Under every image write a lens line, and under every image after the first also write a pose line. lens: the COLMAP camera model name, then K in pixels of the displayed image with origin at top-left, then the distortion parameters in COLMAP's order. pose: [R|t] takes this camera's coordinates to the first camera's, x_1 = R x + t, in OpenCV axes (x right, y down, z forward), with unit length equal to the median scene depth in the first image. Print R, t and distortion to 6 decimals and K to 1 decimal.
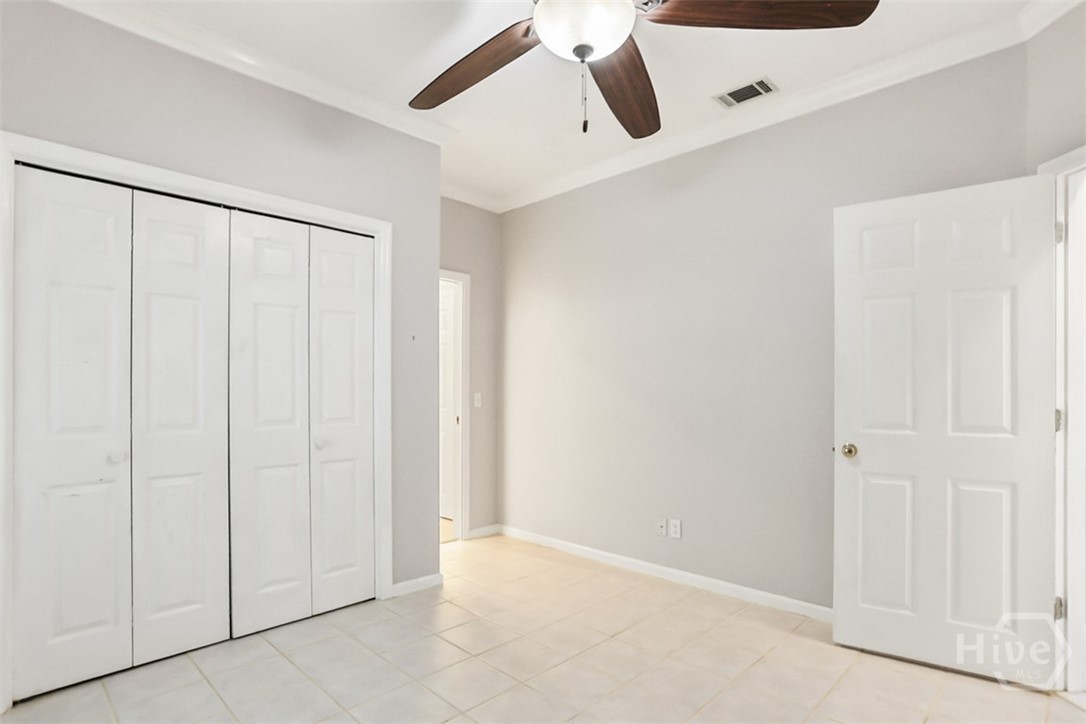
lens RADIAL K [[544.5, 0, 530.3], [0, 544.5, 397.7], [0, 0, 1]] dist [-0.026877, 0.003956]
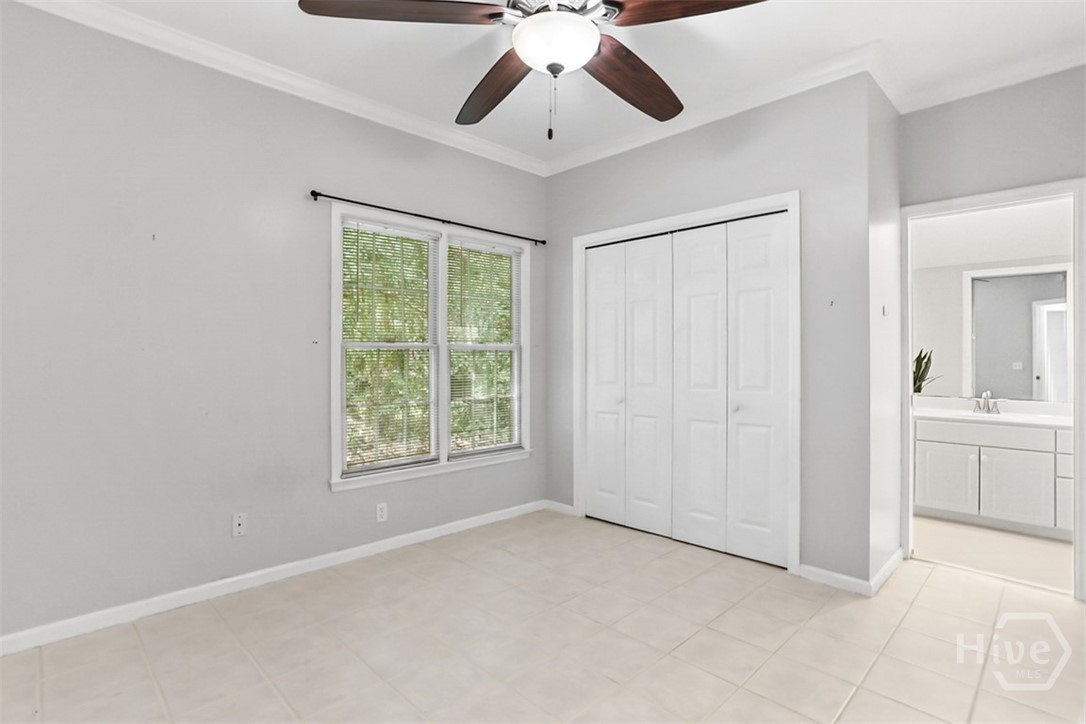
lens RADIAL K [[544.5, 0, 547.2], [0, 544.5, 356.8], [0, 0, 1]] dist [-0.026877, 0.003956]
pose [[-0.005558, -0.003433, -0.999979, 0.790218], [-0.008179, 0.999961, -0.003388, -0.016102], [0.999951, 0.008160, -0.005586, 0.618129]]
